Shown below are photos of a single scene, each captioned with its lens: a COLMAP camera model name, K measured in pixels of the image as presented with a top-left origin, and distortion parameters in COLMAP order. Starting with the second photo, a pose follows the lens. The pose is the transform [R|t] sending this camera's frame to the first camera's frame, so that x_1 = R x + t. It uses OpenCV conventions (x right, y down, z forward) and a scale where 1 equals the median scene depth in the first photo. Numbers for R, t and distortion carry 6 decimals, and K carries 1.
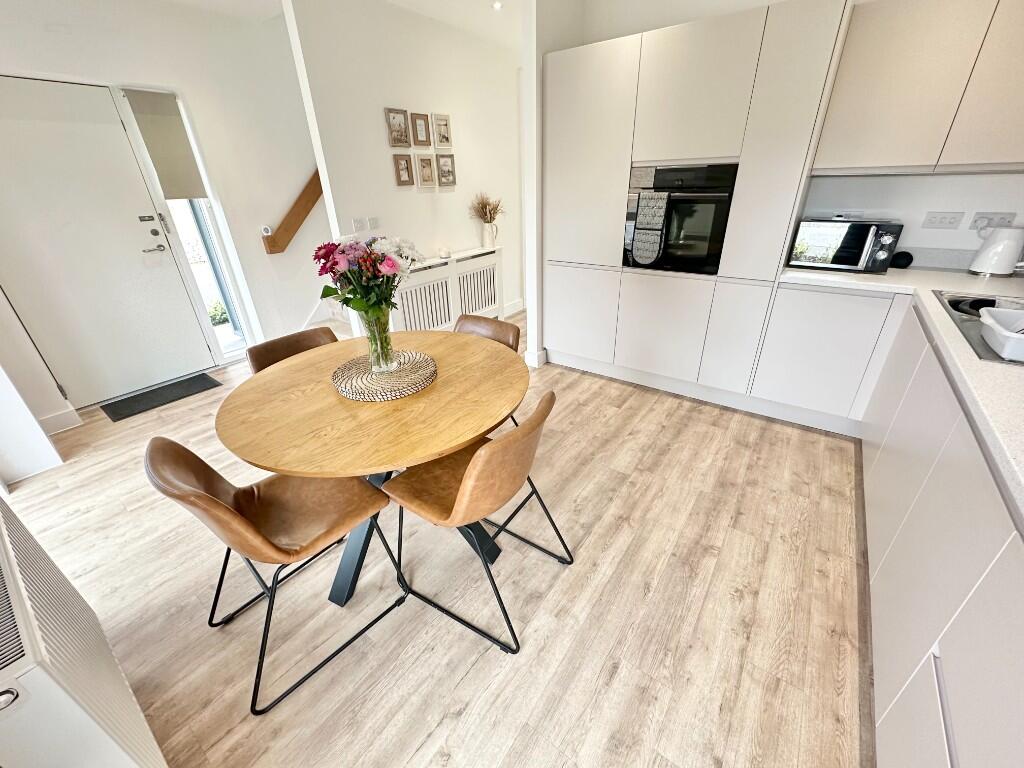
lens RADIAL K [[407.9, 0, 511.8], [0, 407.9, 382.8], [0, 0, 1]] dist [-0.003317, 0.000103]
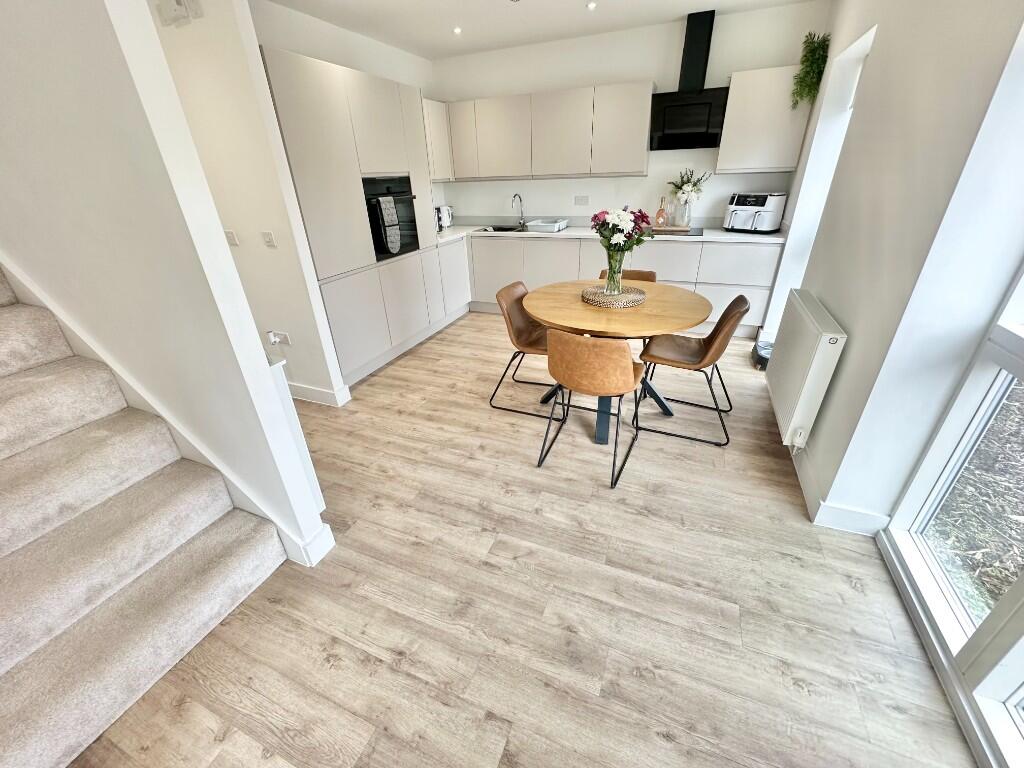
lens RADIAL K [[407.9, 0, 511.9], [0, 407.9, 384.9], [0, 0, 1]] dist [-0.003317, 0.000103]
pose [[-0.234083, -0.417528, 0.877995, -1.143340], [0.472010, 0.740704, 0.478083, -0.463486], [-0.849948, 0.526334, 0.023691, 0.961879]]
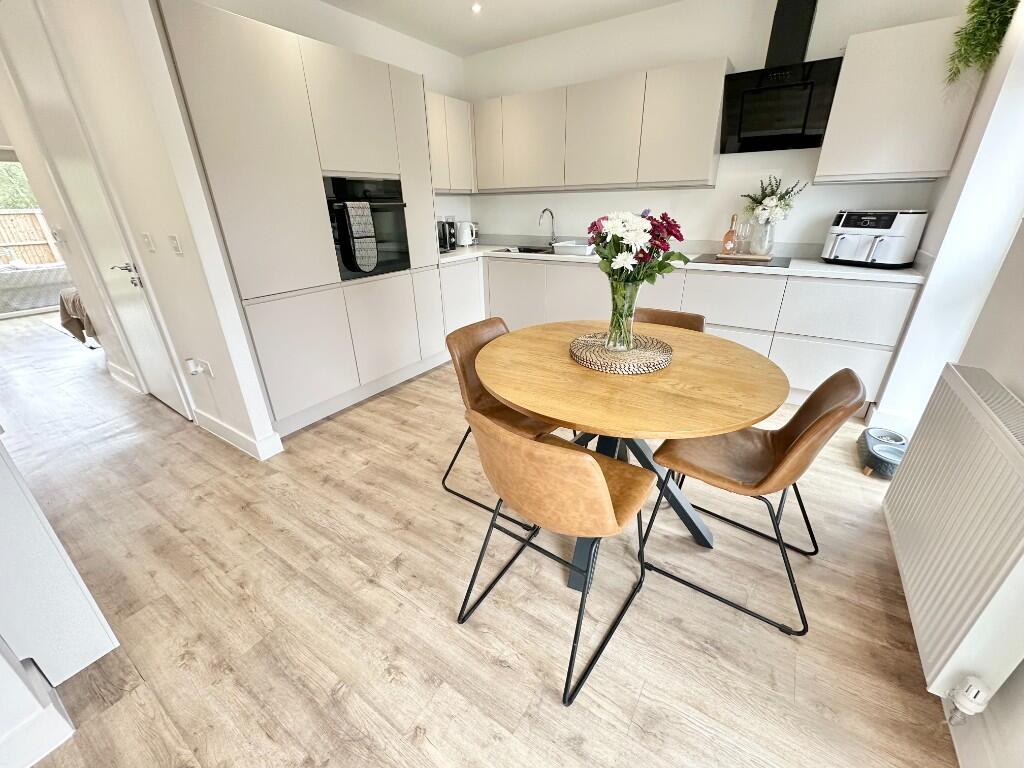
lens RADIAL K [[407.9, 0, 512.1], [0, 407.9, 384.7], [0, 0, 1]] dist [-0.003317, 0.000103]
pose [[-0.051170, -0.377740, 0.924497, -0.812449], [0.464752, 0.810358, 0.356827, -0.283651], [-0.883961, 0.447921, 0.134089, 0.737453]]
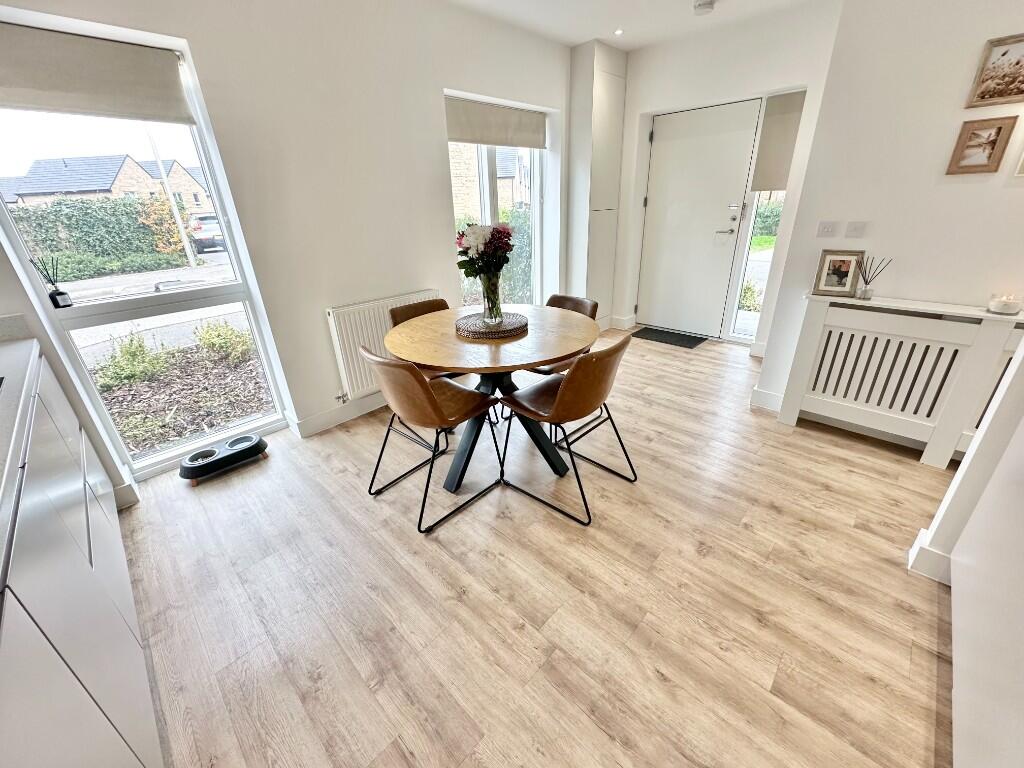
lens RADIAL K [[407.9, 0, 513.3], [0, 407.9, 383.5], [0, 0, 1]] dist [-0.003317, 0.000103]
pose [[-0.134543, 0.436055, -0.889806, 0.640566], [-0.408175, 0.793860, 0.450755, -0.331568], [0.902935, 0.423842, 0.071178, 0.682295]]
